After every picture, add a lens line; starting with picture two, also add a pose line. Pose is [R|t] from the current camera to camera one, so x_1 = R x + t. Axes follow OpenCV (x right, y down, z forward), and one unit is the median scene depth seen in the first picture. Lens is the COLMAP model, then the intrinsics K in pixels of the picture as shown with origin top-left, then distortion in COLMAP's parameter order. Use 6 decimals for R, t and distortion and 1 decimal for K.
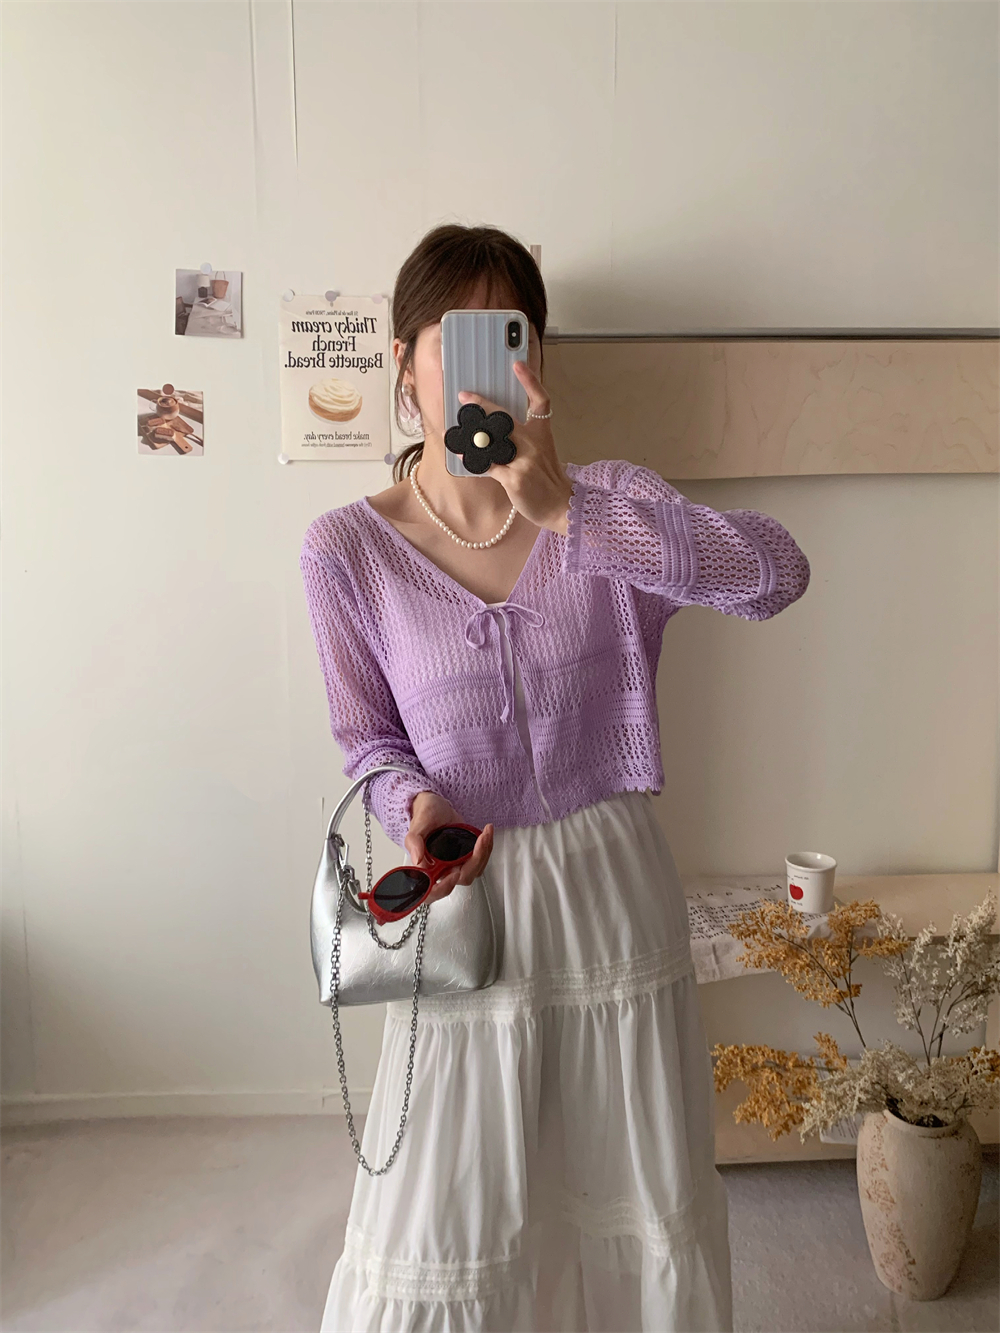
lens RADIAL K [[1087.2, 0, 506.4], [0, 1087.2, 670.2], [0, 0, 1]] dist [-0.020554, 0.027336]
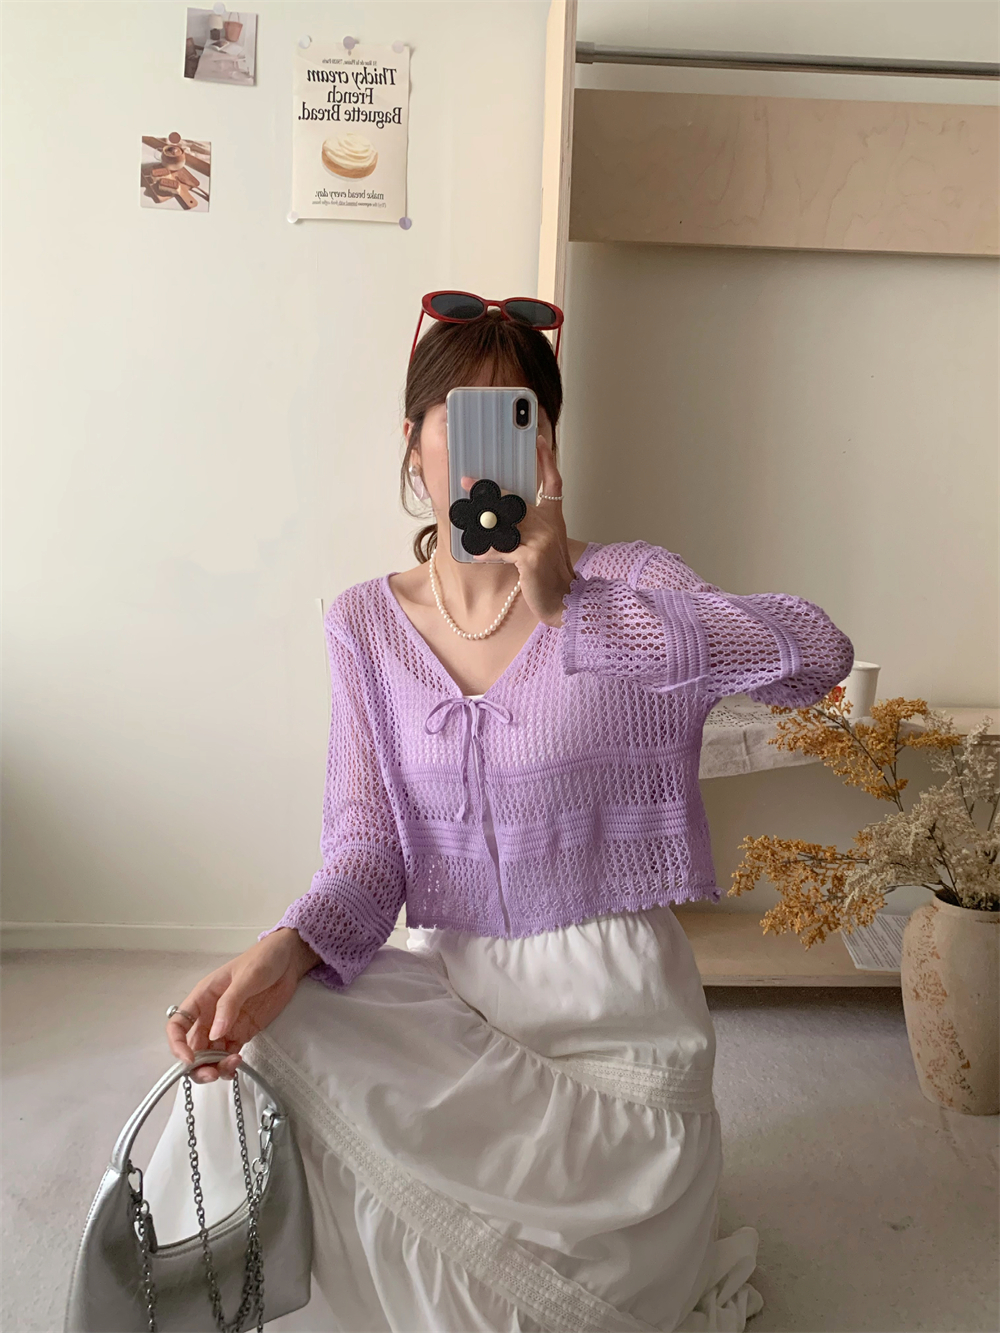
lens RADIAL K [[1087.2, 0, 466.2], [0, 1087.2, 753.9], [0, 0, 1]] dist [-0.020554, 0.027336]
pose [[0.998991, 0.031807, -0.031693, -0.009640], [-0.033356, 0.998211, -0.049618, 0.316900], [0.030058, 0.050625, 0.998265, 0.088123]]
